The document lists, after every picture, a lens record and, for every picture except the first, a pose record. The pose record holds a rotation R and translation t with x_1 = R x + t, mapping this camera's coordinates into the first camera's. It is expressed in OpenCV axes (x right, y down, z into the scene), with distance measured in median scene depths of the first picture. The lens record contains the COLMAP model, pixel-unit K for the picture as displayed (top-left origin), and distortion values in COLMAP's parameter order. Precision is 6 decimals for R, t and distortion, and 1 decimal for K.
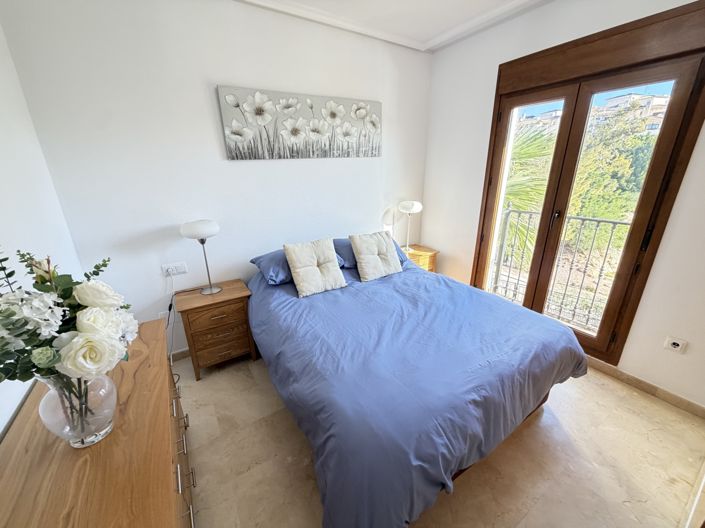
lens RADIAL K [[280.4, 0, 350.5], [0, 280.4, 265.3], [0, 0, 1]] dist [-0.000757, 0.000040]
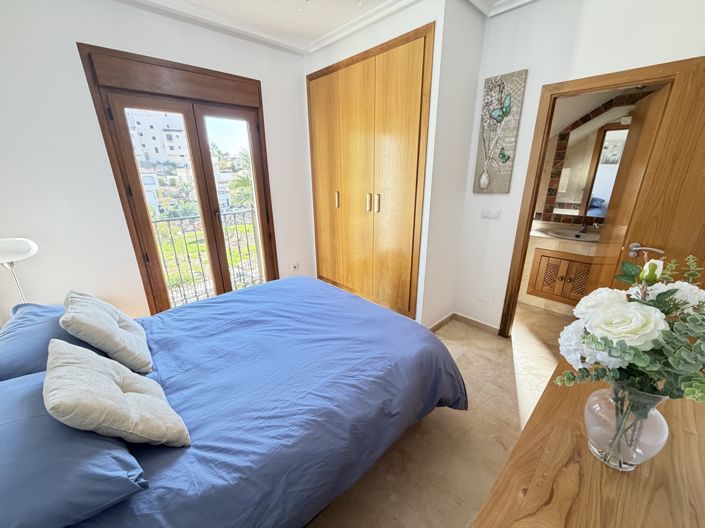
lens RADIAL K [[280.4, 0, 350.5], [0, 280.4, 265.3], [0, 0, 1]] dist [-0.000757, 0.000040]
pose [[-0.181724, -0.301751, 0.935908, -0.594043], [0.328782, 0.878336, 0.347028, -0.229777], [-0.926757, 0.370773, -0.060404, 0.671028]]
